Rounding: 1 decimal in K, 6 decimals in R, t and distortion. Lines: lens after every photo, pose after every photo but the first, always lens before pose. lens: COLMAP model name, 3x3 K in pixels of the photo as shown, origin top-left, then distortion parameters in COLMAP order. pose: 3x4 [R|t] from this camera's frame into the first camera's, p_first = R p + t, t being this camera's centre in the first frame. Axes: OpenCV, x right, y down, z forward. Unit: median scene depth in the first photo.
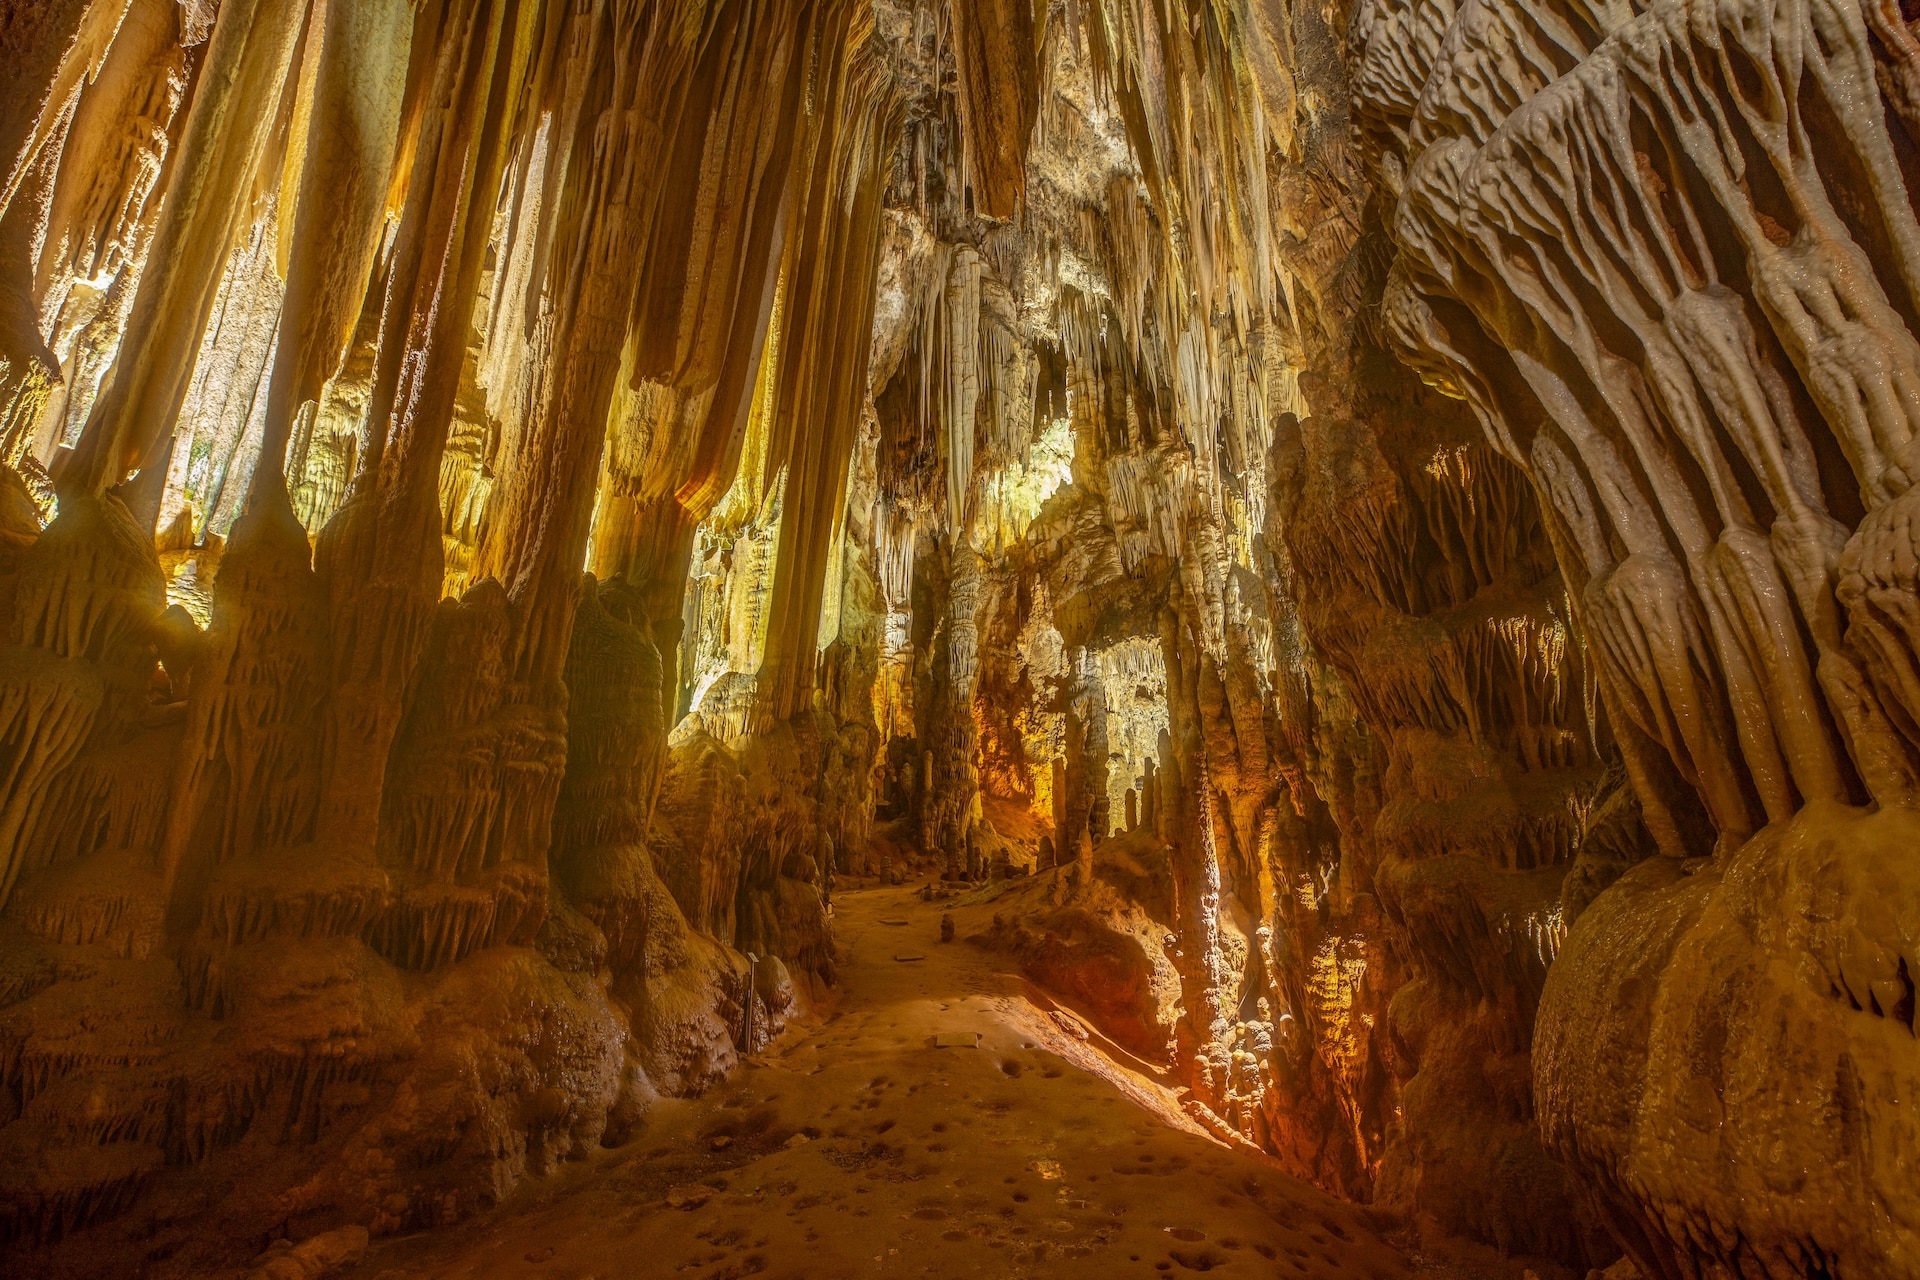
lens RADIAL K [[871.7, 0, 954.7], [0, 871.7, 638.5], [0, 0, 1]] dist [-0.045977, 0.011479]
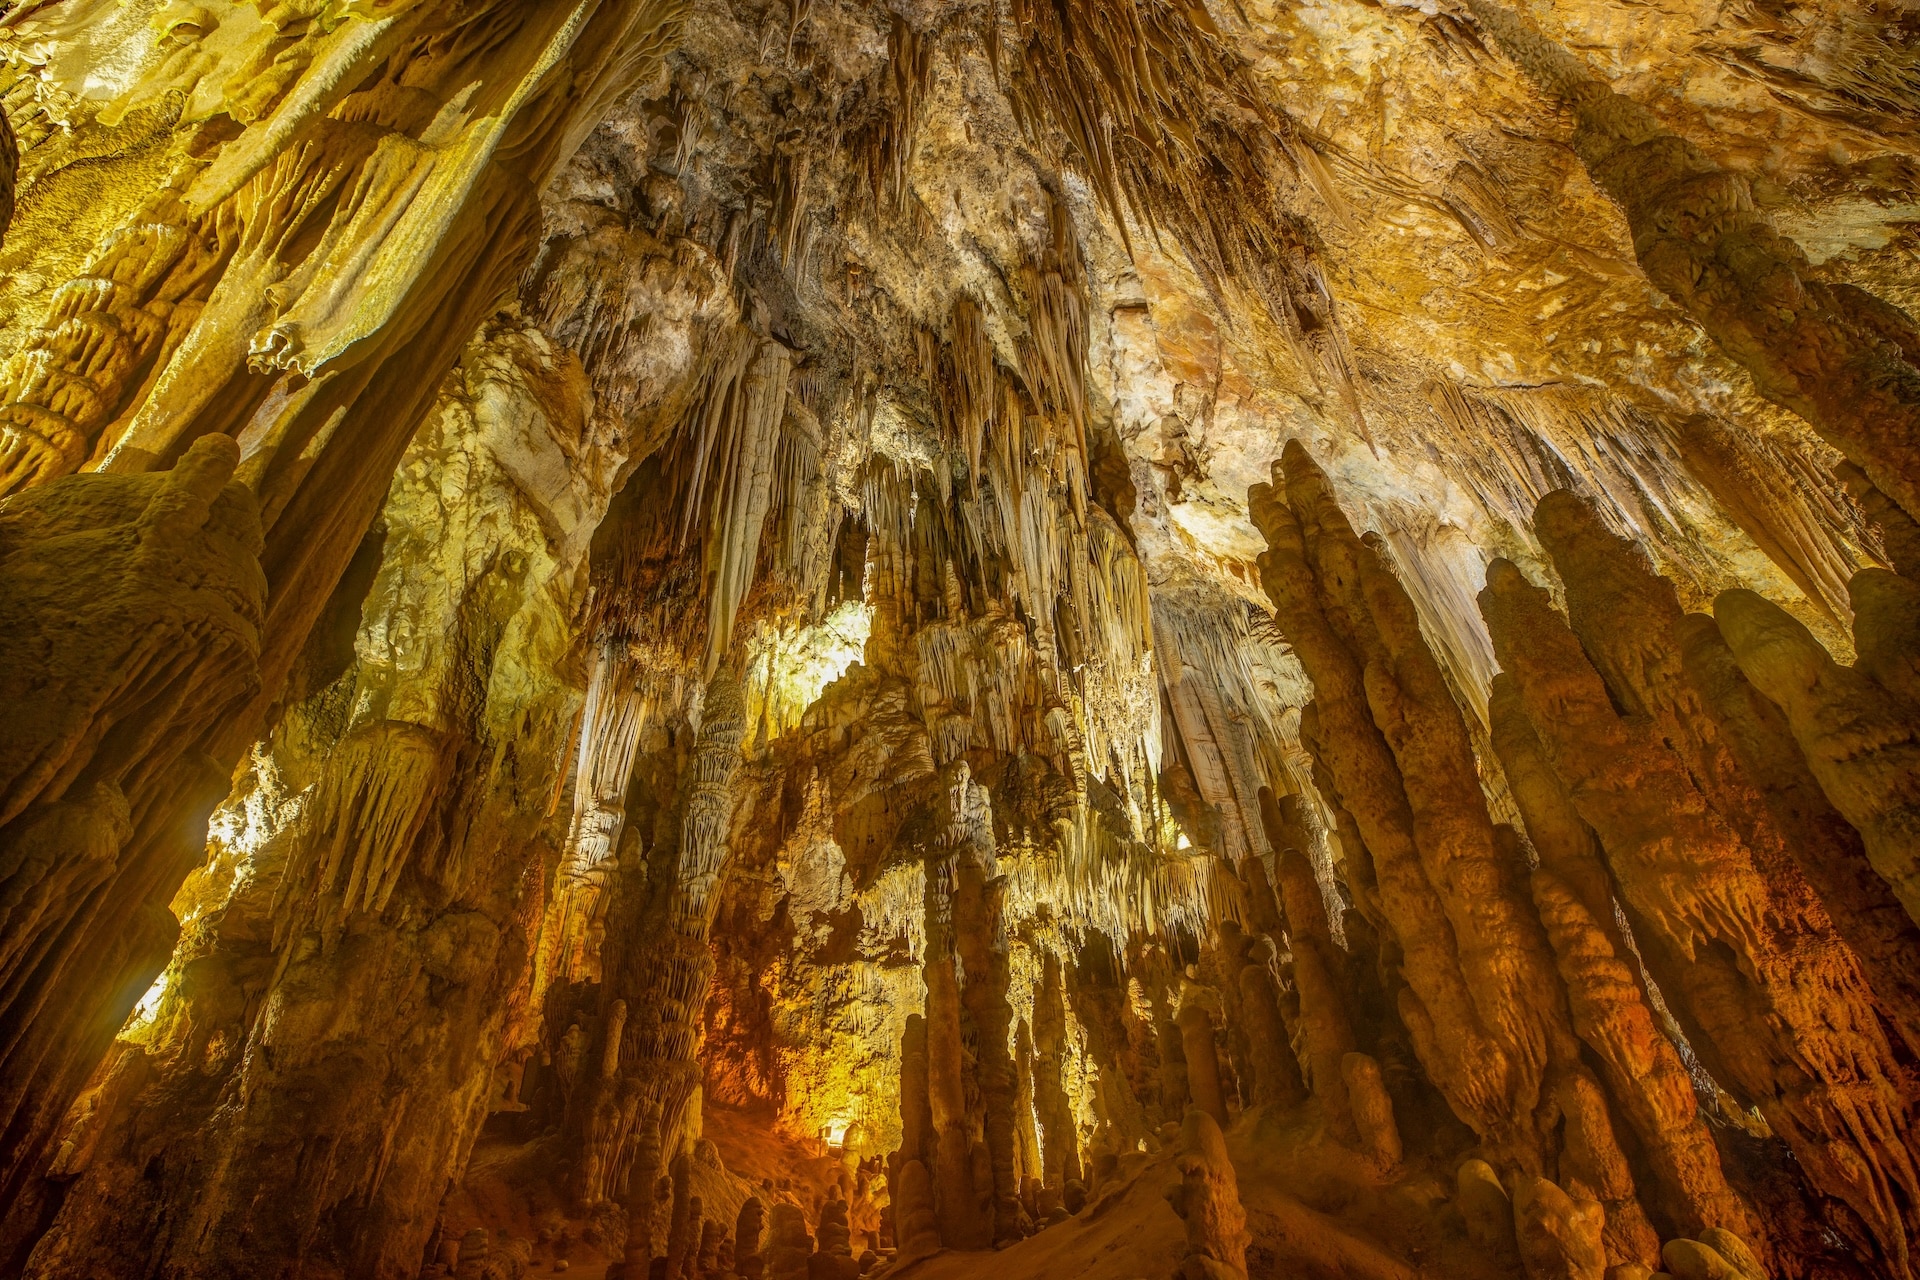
lens RADIAL K [[871.7, 0, 954.7], [0, 871.7, 638.5], [0, 0, 1]] dist [-0.045977, 0.011479]
pose [[0.950874, 0.144727, 0.273666, -0.008385], [-0.045104, 0.939328, -0.340043, 0.069652], [-0.306275, 0.310995, 0.899710, 0.292617]]
